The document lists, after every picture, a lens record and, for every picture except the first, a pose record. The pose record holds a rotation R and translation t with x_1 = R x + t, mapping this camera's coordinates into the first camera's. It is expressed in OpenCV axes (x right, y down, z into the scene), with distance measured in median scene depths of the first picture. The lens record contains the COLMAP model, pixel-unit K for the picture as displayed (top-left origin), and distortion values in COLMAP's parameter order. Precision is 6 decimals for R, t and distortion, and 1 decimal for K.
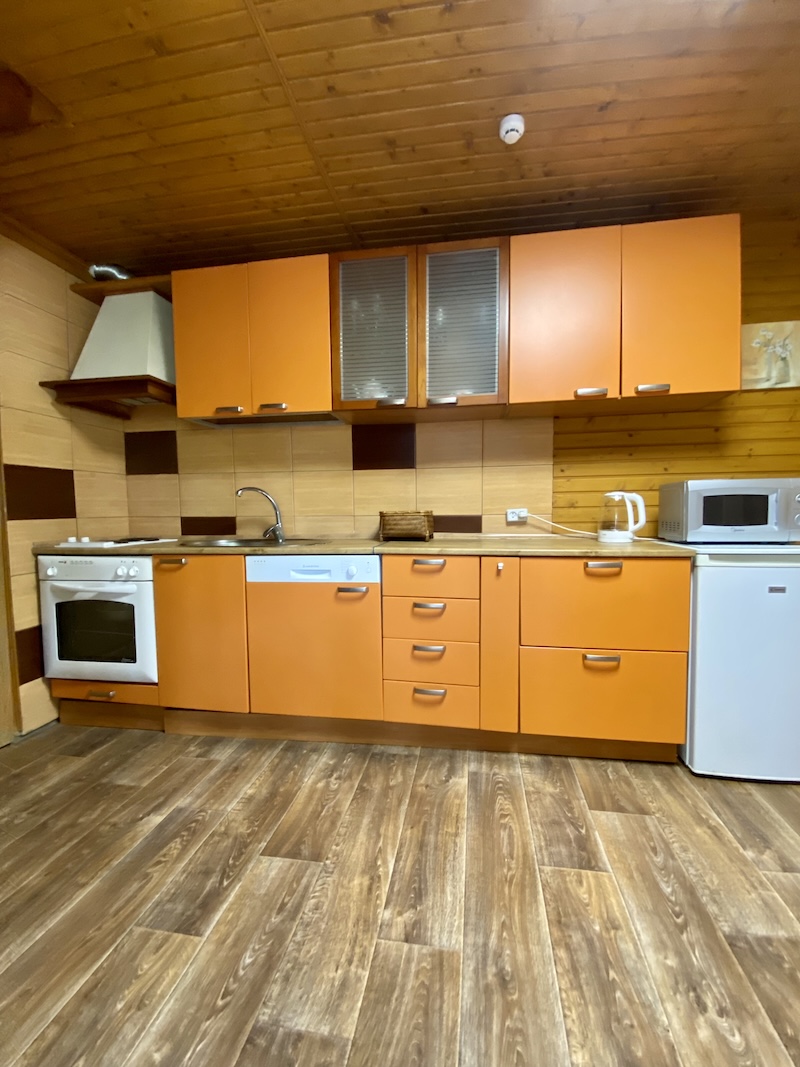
lens RADIAL K [[442.0, 0, 398.2], [0, 442.0, 537.4], [0, 0, 1]] dist [0.034634, -0.025663]
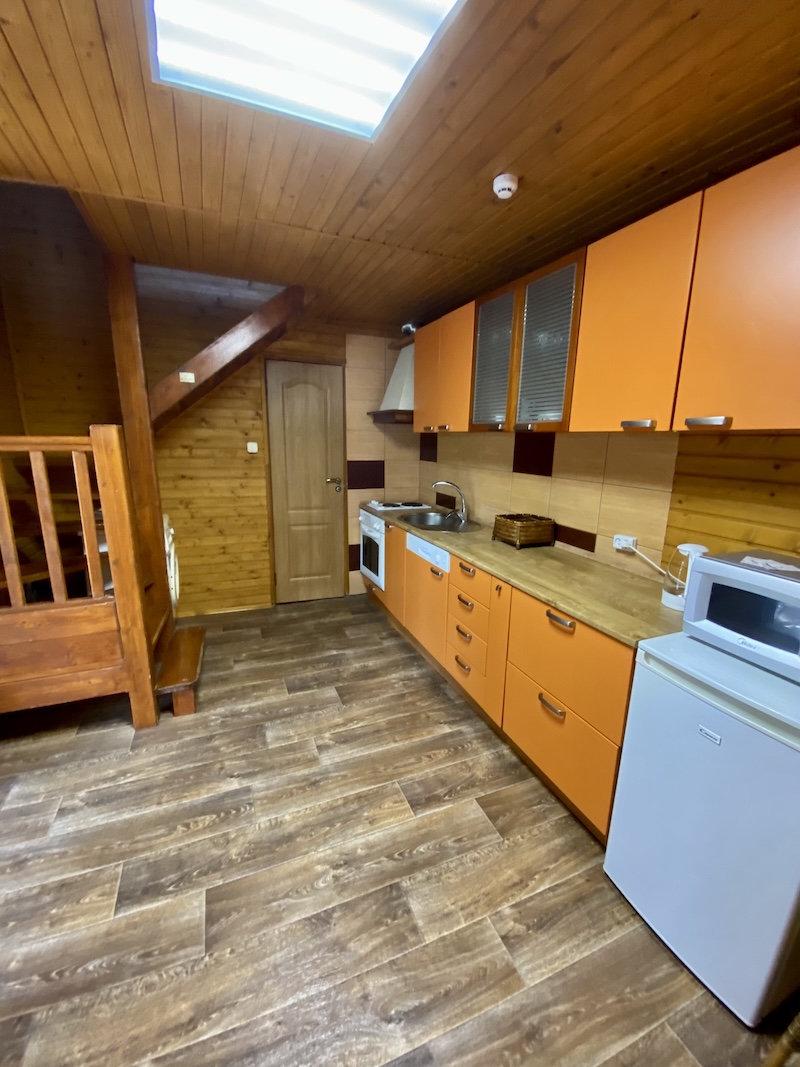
lens RADIAL K [[442.0, 0, 398.2], [0, 442.0, 537.4], [0, 0, 1]] dist [0.034634, -0.025663]
pose [[0.513718, 0.213338, -0.831012, 1.038777], [-0.071282, 0.975856, 0.206458, -0.285507], [0.854993, -0.046825, 0.516522, 0.196422]]
